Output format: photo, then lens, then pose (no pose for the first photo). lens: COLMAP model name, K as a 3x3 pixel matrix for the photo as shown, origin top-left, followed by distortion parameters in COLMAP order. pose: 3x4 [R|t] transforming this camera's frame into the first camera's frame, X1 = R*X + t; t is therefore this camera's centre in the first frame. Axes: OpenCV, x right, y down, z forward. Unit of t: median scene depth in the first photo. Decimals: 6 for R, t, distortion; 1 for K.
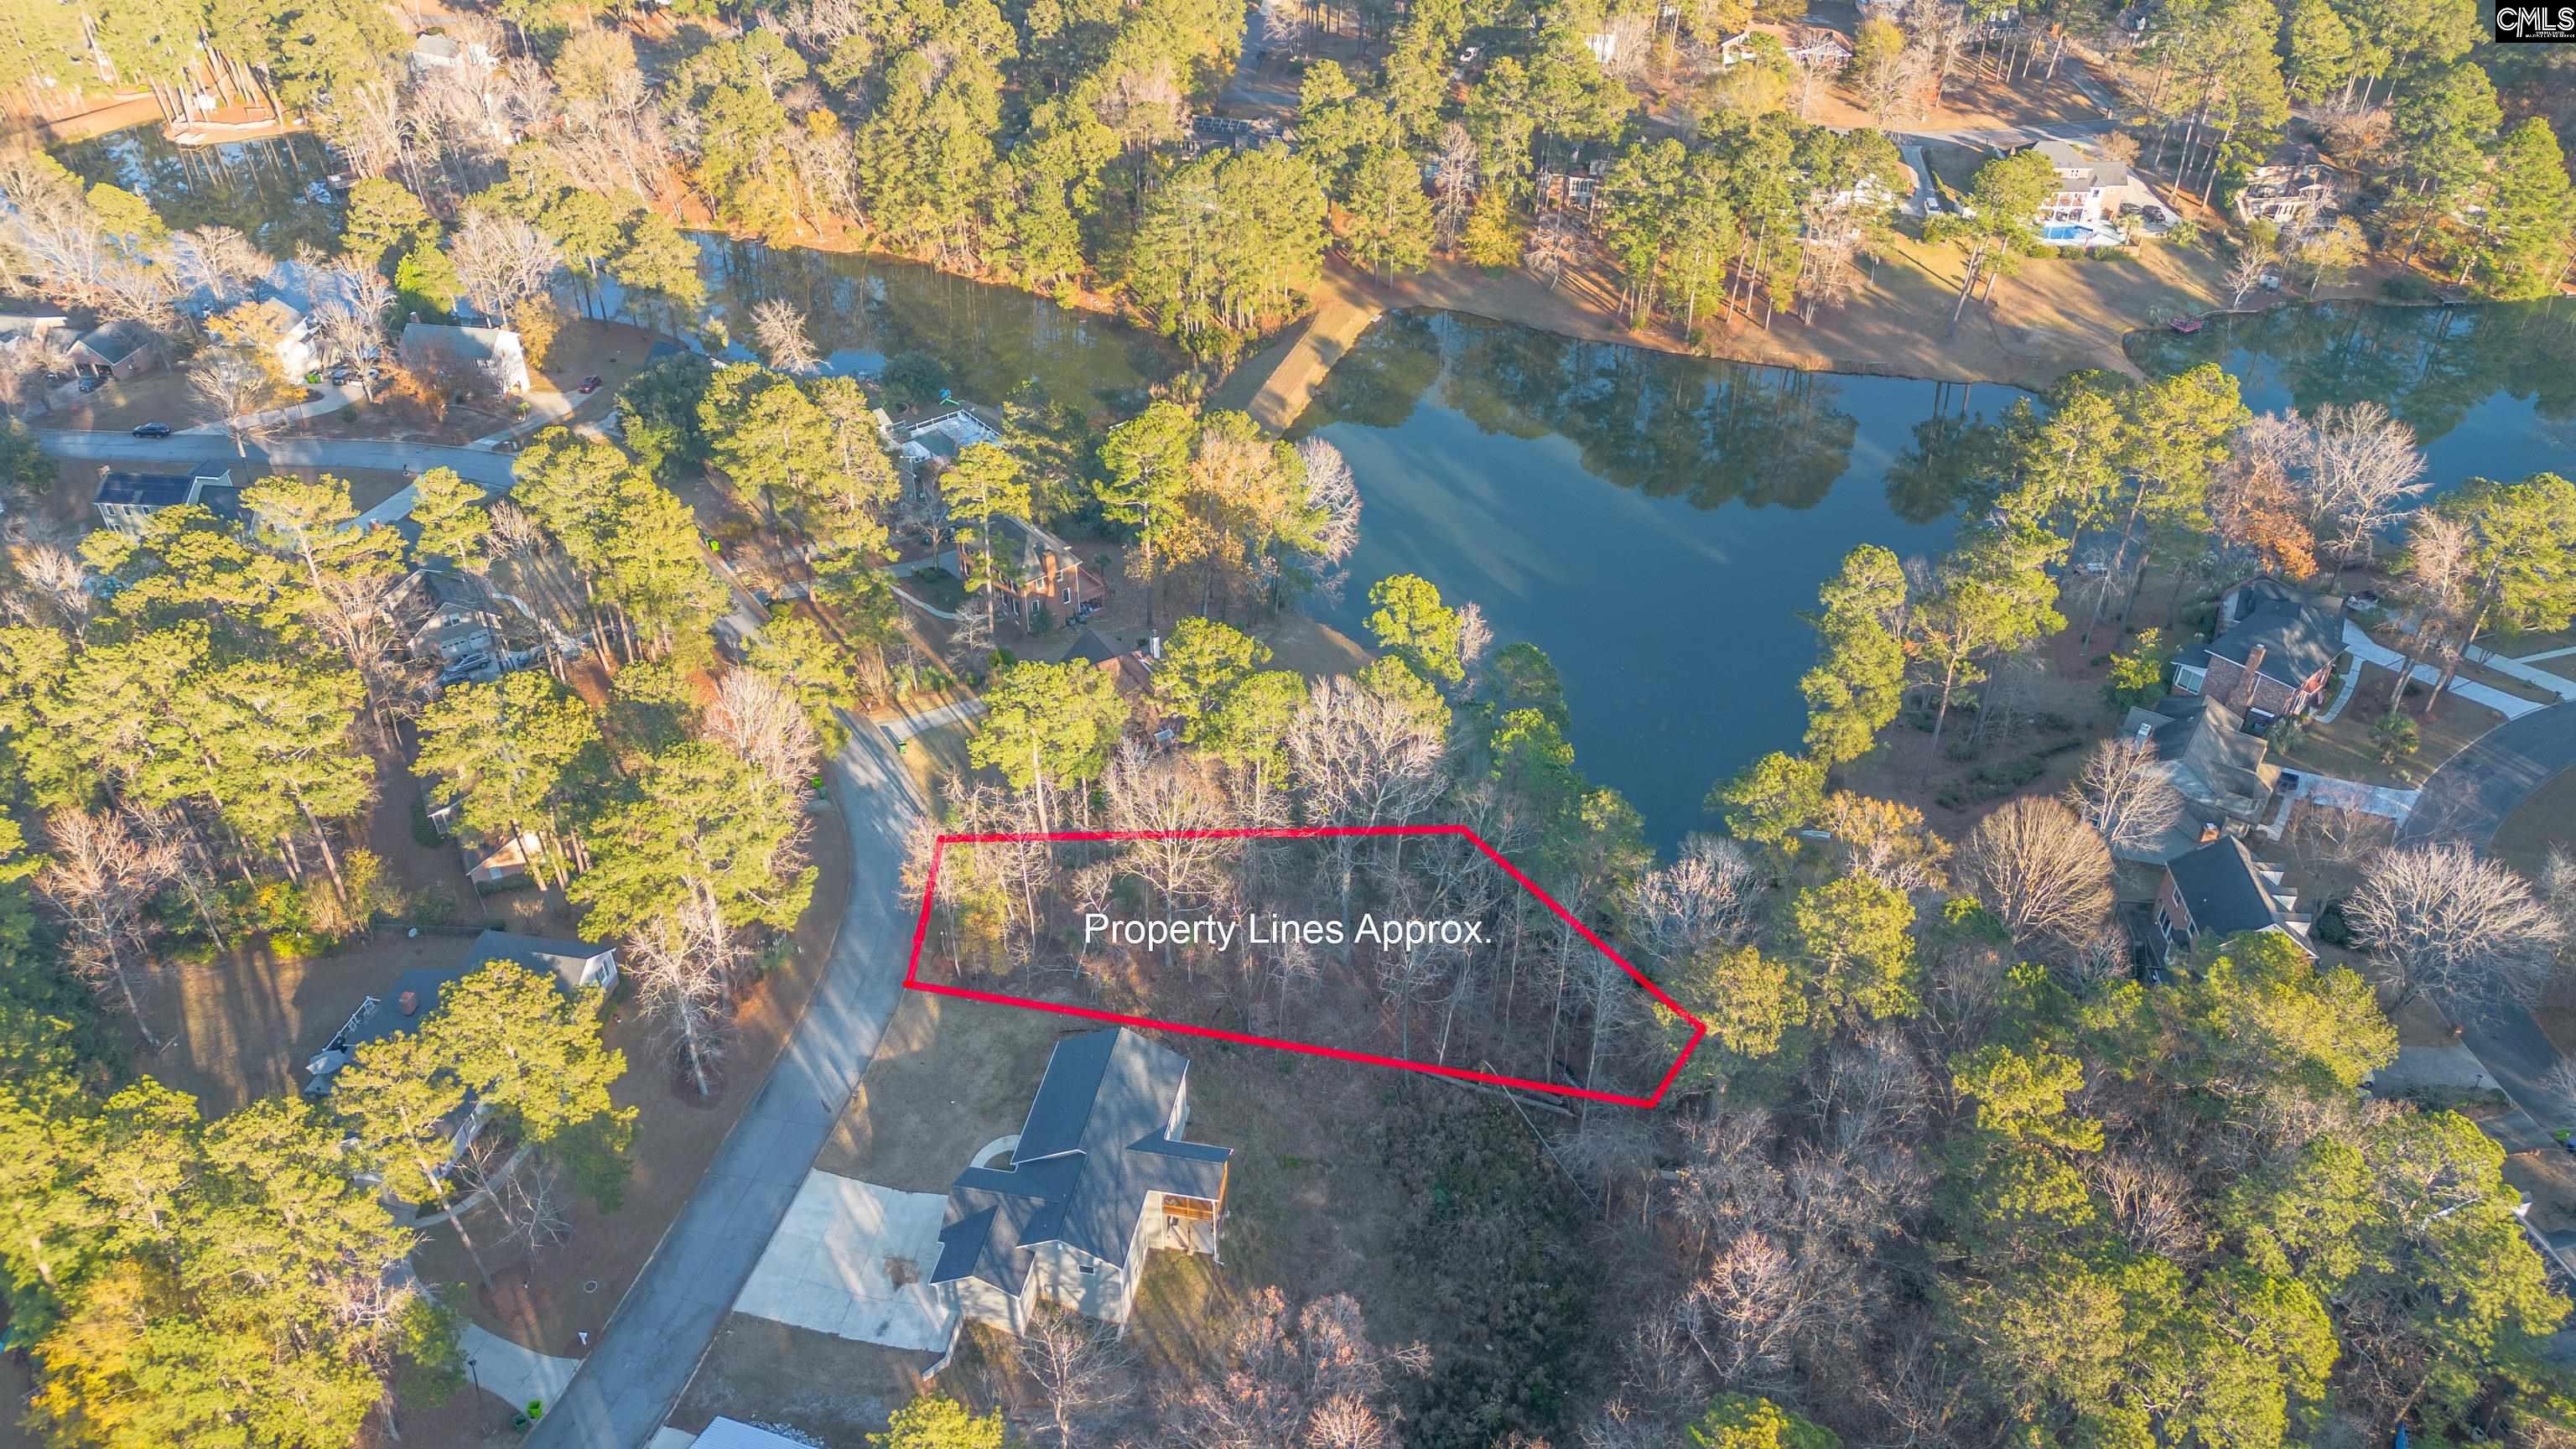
lens RADIAL K [[1812.8, 0, 1296.9], [0, 1812.8, 718.8], [0, 0, 1]] dist [0.071544, -0.067719]
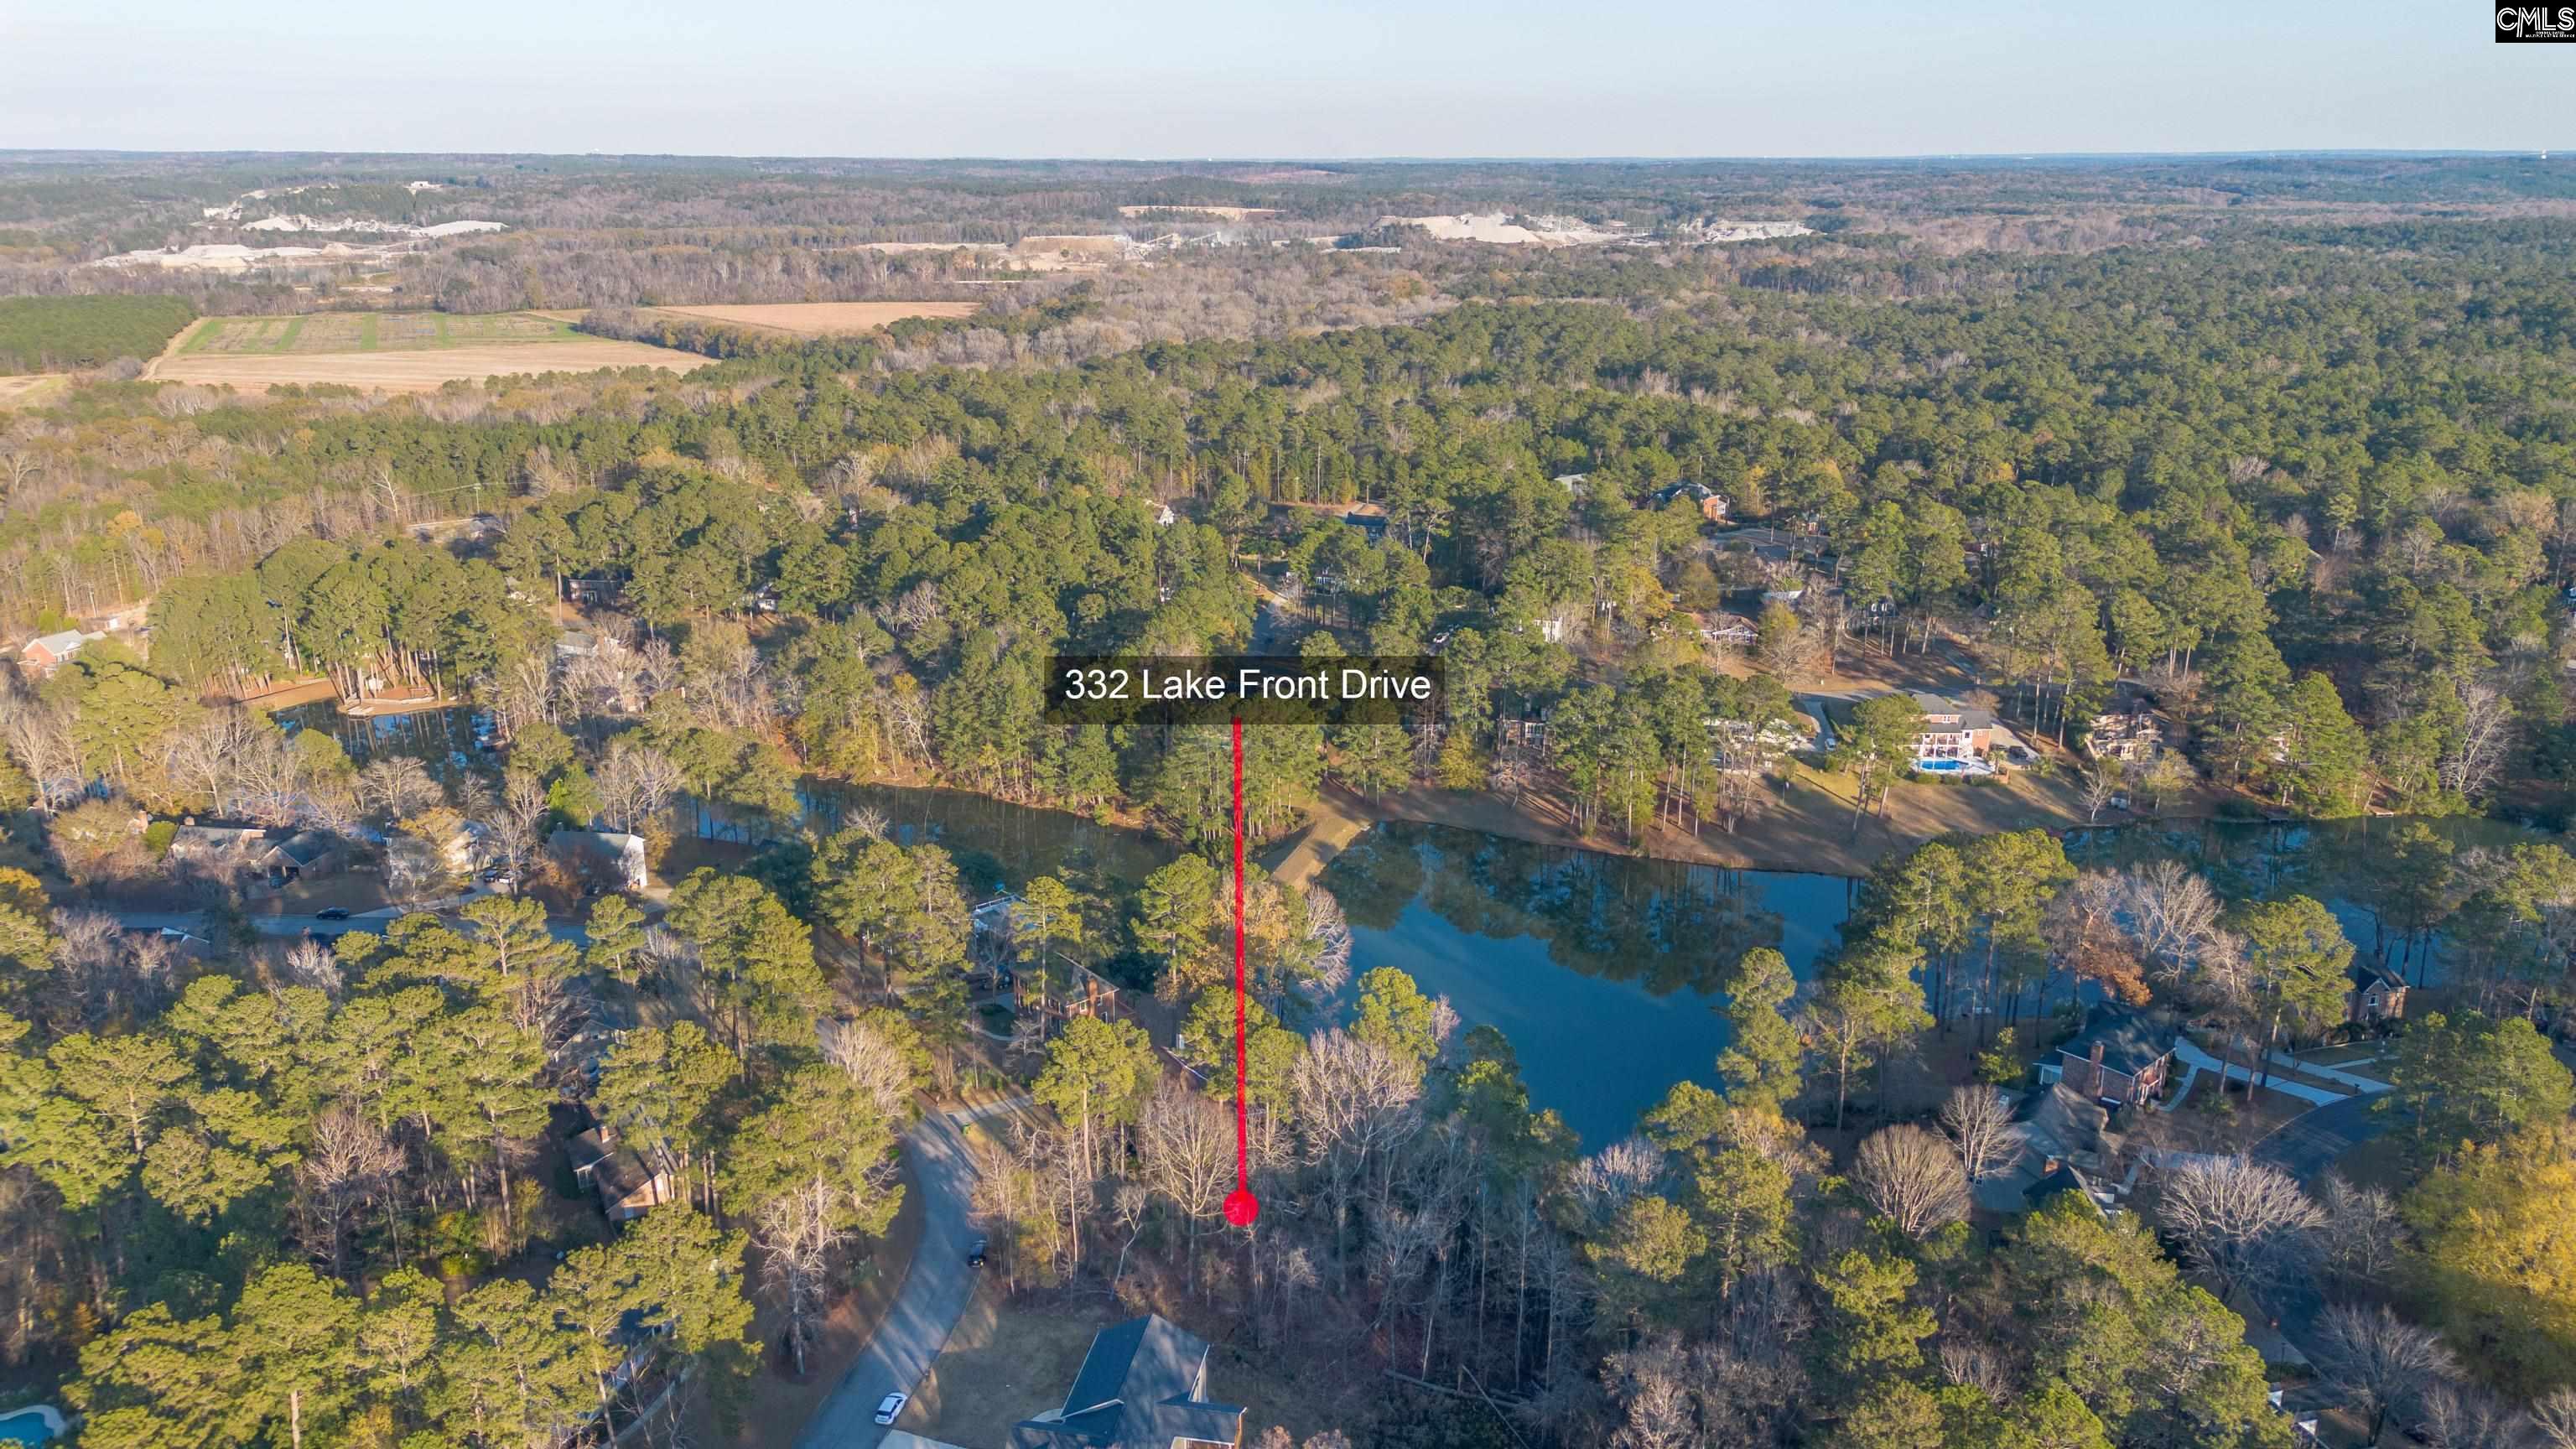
lens RADIAL K [[1812.8, 0, 1296.9], [0, 1812.8, 718.8], [0, 0, 1]] dist [0.071544, -0.067719]
pose [[0.999996, -0.002583, -0.001239, 0.000285], [0.002028, 0.943780, -0.330567, 0.145024], [0.002024, 0.330563, 0.943782, -0.191334]]
